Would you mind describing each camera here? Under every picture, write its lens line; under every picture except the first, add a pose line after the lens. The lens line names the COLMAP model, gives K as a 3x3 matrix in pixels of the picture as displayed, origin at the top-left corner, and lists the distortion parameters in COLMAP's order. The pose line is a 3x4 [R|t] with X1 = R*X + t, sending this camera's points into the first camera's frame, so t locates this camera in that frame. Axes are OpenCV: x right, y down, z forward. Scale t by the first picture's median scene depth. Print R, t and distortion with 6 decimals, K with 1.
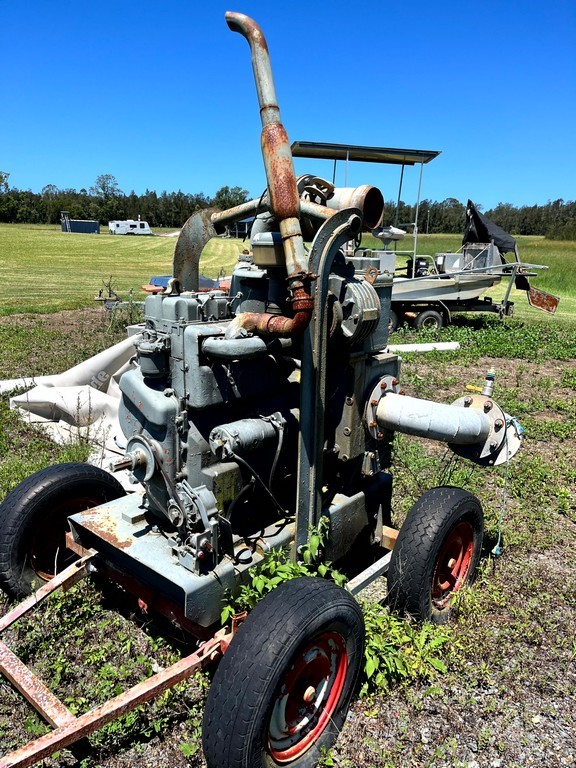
lens RADIAL K [[582.5, 0, 282.7], [0, 582.5, 387.0], [0, 0, 1]] dist [0.054699, -0.048153]
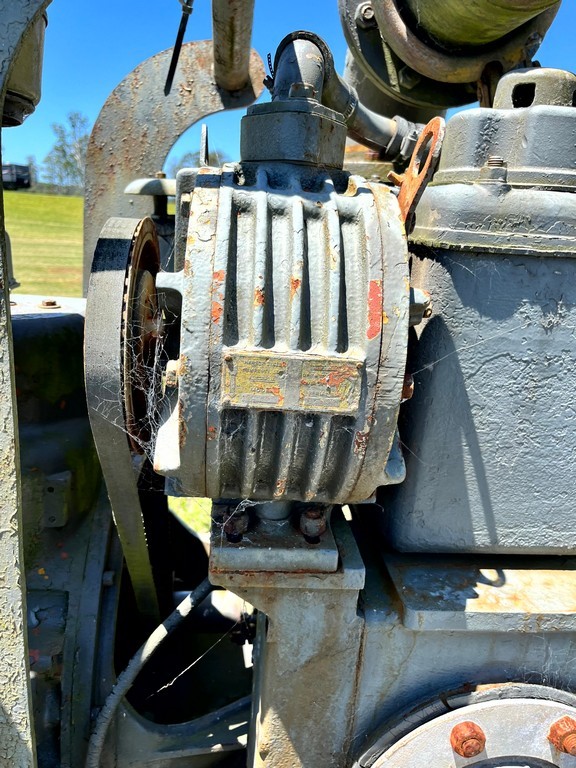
lens RADIAL K [[582.5, 0, 284.3], [0, 582.5, 385.0], [0, 0, 1]] dist [0.054699, -0.048153]
pose [[0.720641, 0.210046, -0.660725, 0.272992], [-0.220251, 0.972993, 0.069093, -0.140711], [0.657393, 0.095734, 0.747442, 0.920010]]
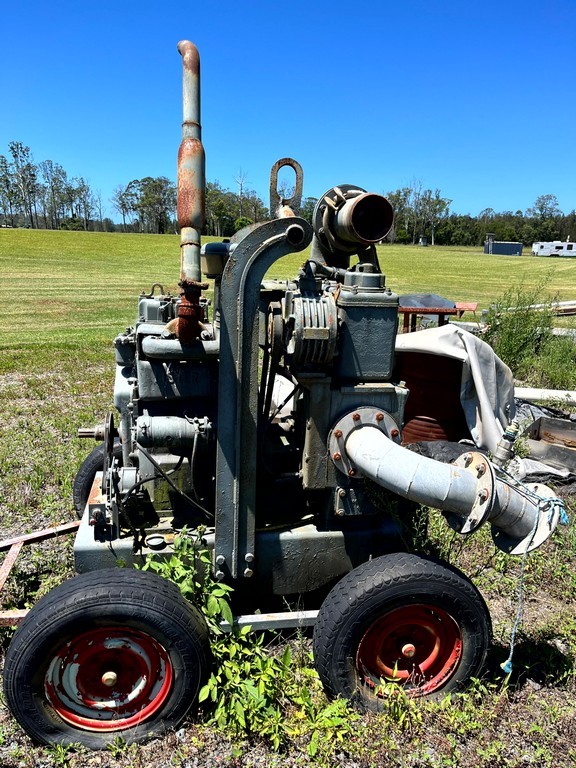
lens RADIAL K [[582.5, 0, 282.5], [0, 582.5, 388.6], [0, 0, 1]] dist [0.054699, -0.048153]
pose [[0.776859, 0.154511, -0.610422, 0.715895], [-0.174127, 0.984338, 0.027554, -0.057137], [0.605119, 0.084885, 0.791597, 0.265534]]
